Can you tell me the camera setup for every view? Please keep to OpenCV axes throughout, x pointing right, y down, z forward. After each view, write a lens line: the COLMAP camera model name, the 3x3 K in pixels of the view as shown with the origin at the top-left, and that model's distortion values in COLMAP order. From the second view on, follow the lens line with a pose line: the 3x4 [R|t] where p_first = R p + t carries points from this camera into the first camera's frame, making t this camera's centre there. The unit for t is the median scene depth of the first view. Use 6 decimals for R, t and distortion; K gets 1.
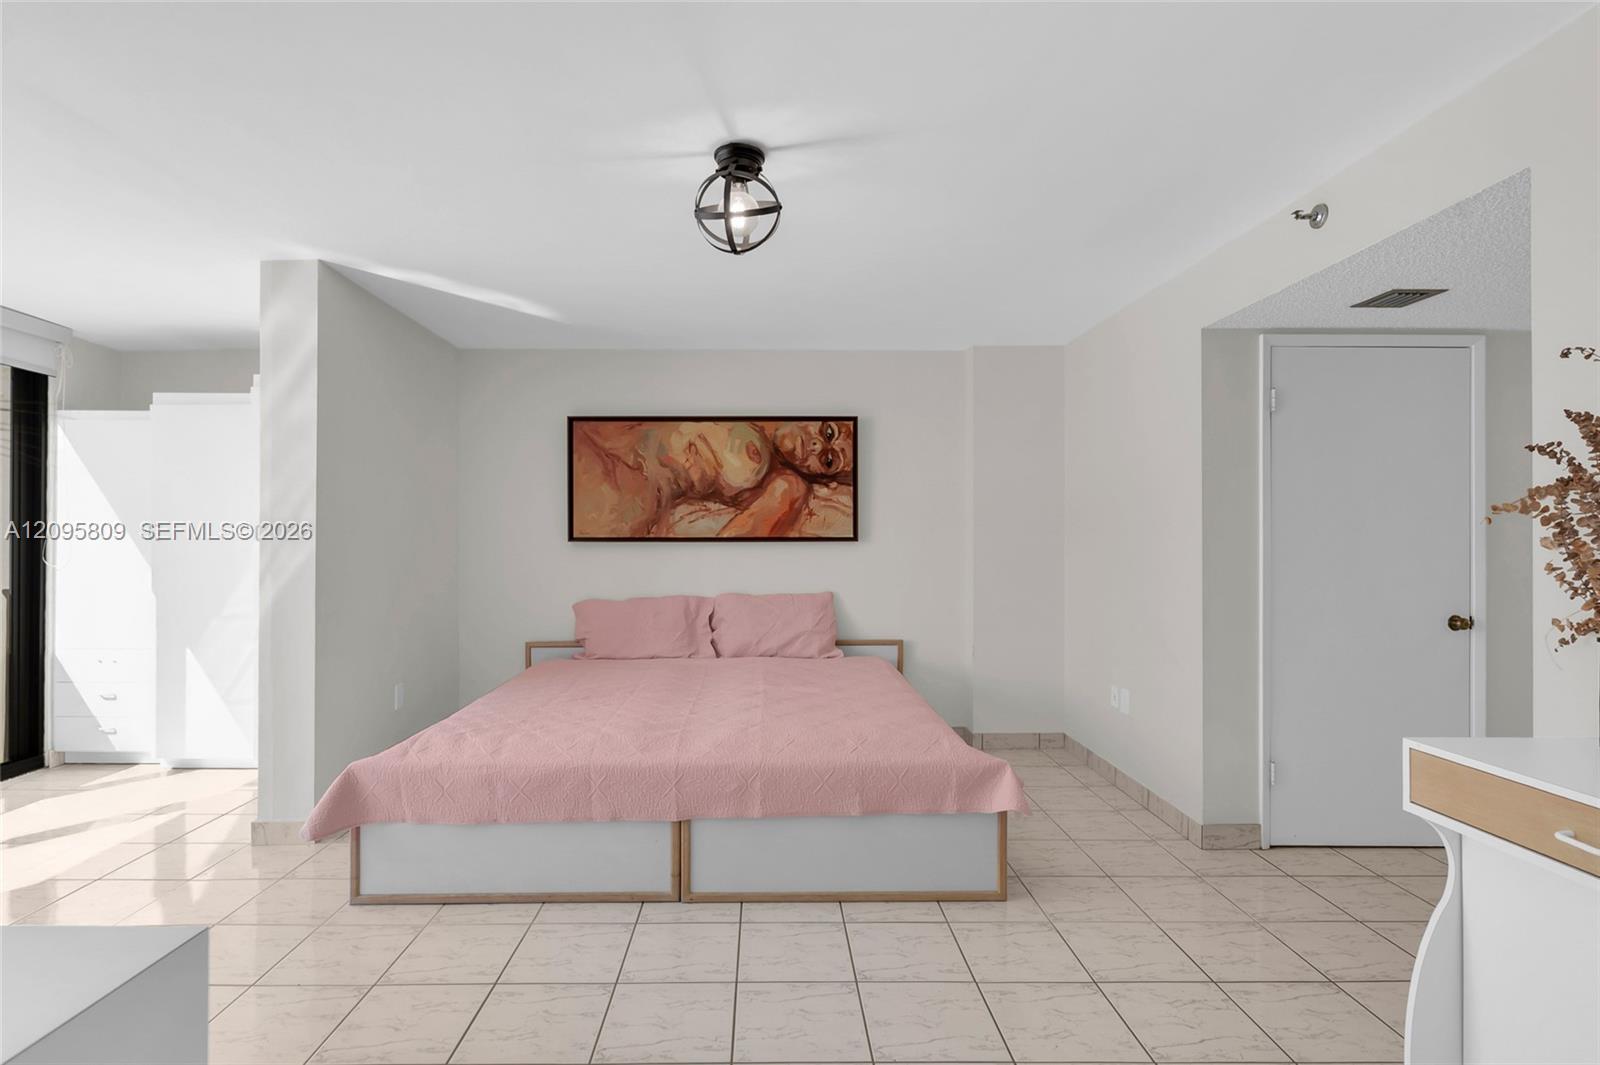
lens RADIAL K [[778.6, 0, 792.7], [0, 778.6, 533.2], [0, 0, 1]] dist [-0.002307, -0.000938]
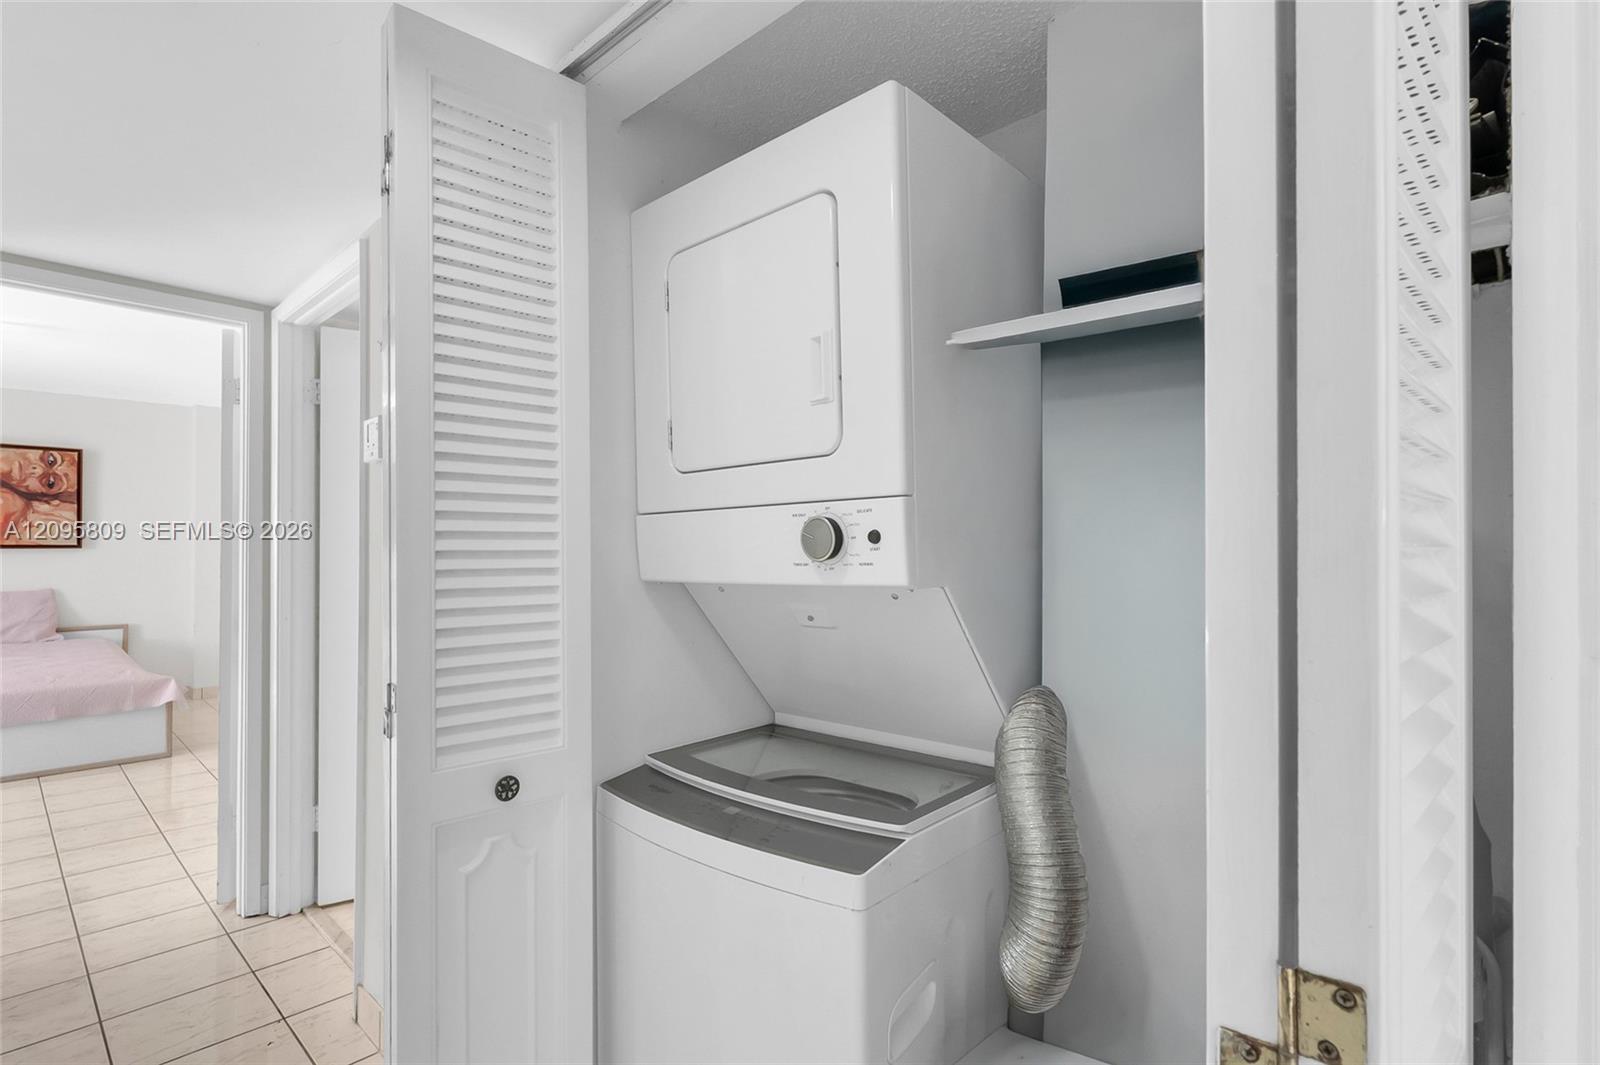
lens RADIAL K [[778.6, 0, 802.1], [0, 778.6, 543.8], [0, 0, 1]] dist [-0.002307, -0.000938]
pose [[0.717989, 0.006201, 0.696027, 0.046151], [-0.005518, 0.999980, -0.003217, 0.001130], [-0.696033, -0.001531, 0.718008, -0.712000]]
